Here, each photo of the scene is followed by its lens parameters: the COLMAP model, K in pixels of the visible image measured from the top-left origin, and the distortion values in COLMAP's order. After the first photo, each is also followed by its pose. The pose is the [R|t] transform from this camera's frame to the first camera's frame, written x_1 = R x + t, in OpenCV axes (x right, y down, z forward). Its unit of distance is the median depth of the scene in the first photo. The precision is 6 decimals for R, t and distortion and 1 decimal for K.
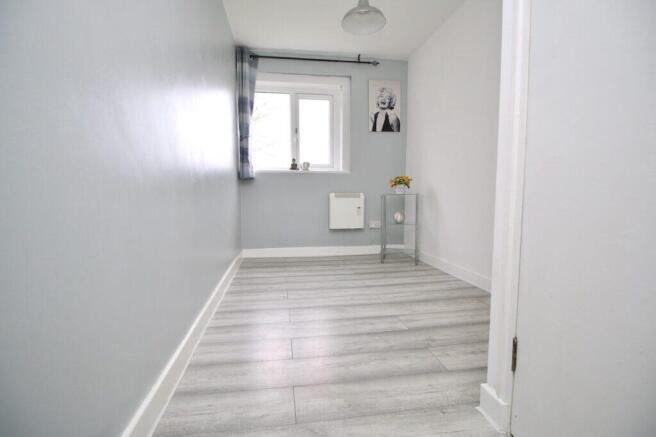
lens RADIAL K [[306.3, 0, 327.4], [0, 306.3, 219.4], [0, 0, 1]] dist [-0.014709, -0.005624]
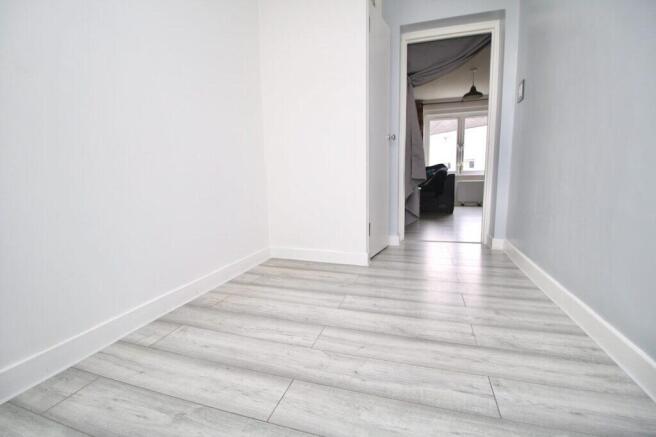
lens RADIAL K [[306.3, 0, 326.1], [0, 306.3, 219.0], [0, 0, 1]] dist [-0.014709, -0.005624]
pose [[-0.897305, -0.031028, 0.440320, -0.114818], [0.064742, 0.977488, 0.200815, -0.103644], [-0.436638, 0.208699, -0.875095, 1.651350]]
